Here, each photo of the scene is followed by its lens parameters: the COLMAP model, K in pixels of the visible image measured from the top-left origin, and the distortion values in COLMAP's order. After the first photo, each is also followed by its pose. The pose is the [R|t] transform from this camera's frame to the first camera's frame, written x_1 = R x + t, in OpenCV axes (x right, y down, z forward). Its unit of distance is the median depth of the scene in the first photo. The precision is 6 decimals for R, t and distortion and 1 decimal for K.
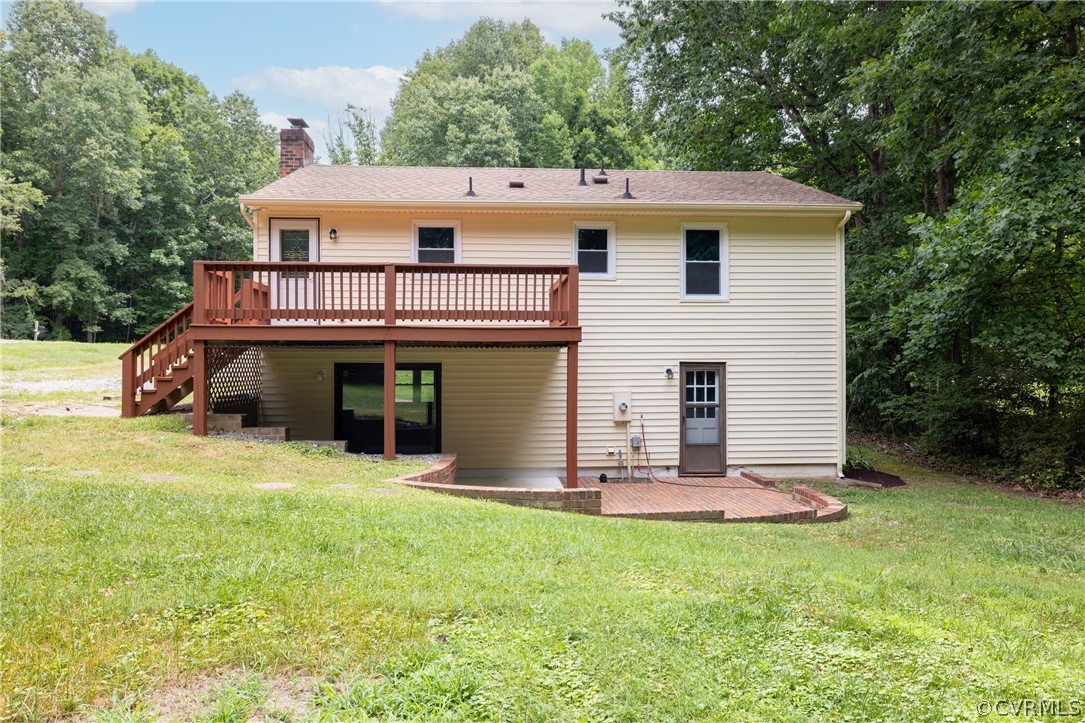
lens RADIAL K [[725.9, 0, 542.0], [0, 725.9, 359.1], [0, 0, 1]] dist [-0.006015, -0.001602]
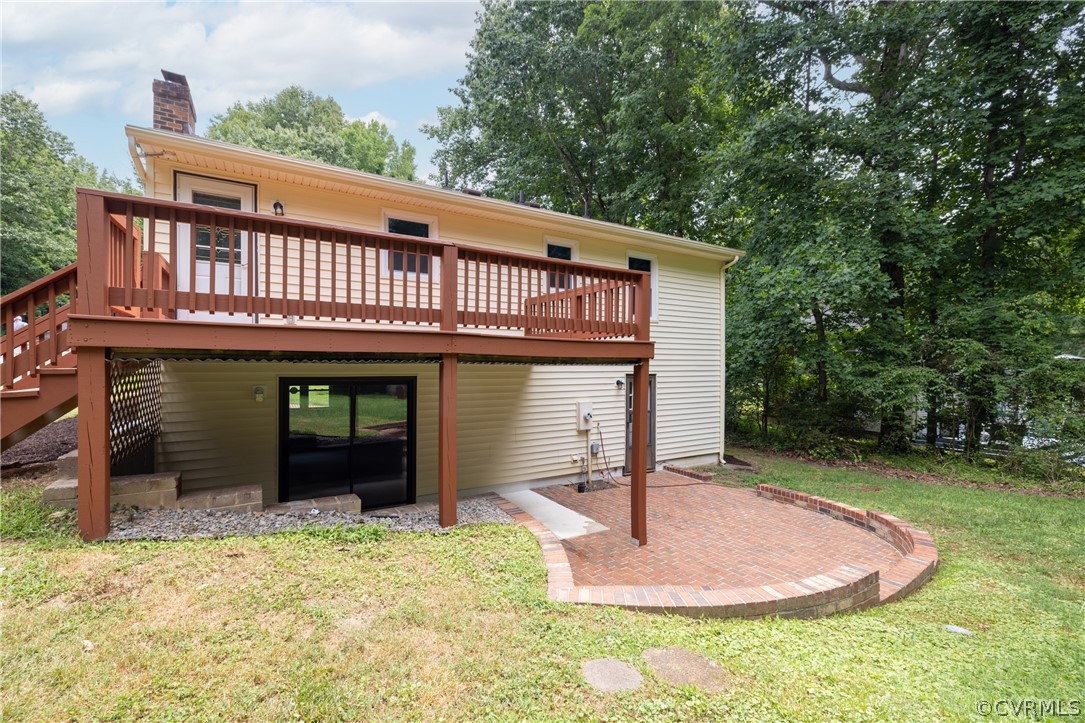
lens RADIAL K [[461.3, 0, 543.1], [0, 461.3, 368.2], [0, 0, 1]] dist [-0.003112, 0.000168]
pose [[0.891803, 0.003119, 0.452413, -0.249779], [-0.011335, 0.999816, 0.015449, -0.014774], [-0.452282, -0.018906, 0.891675, 0.423685]]
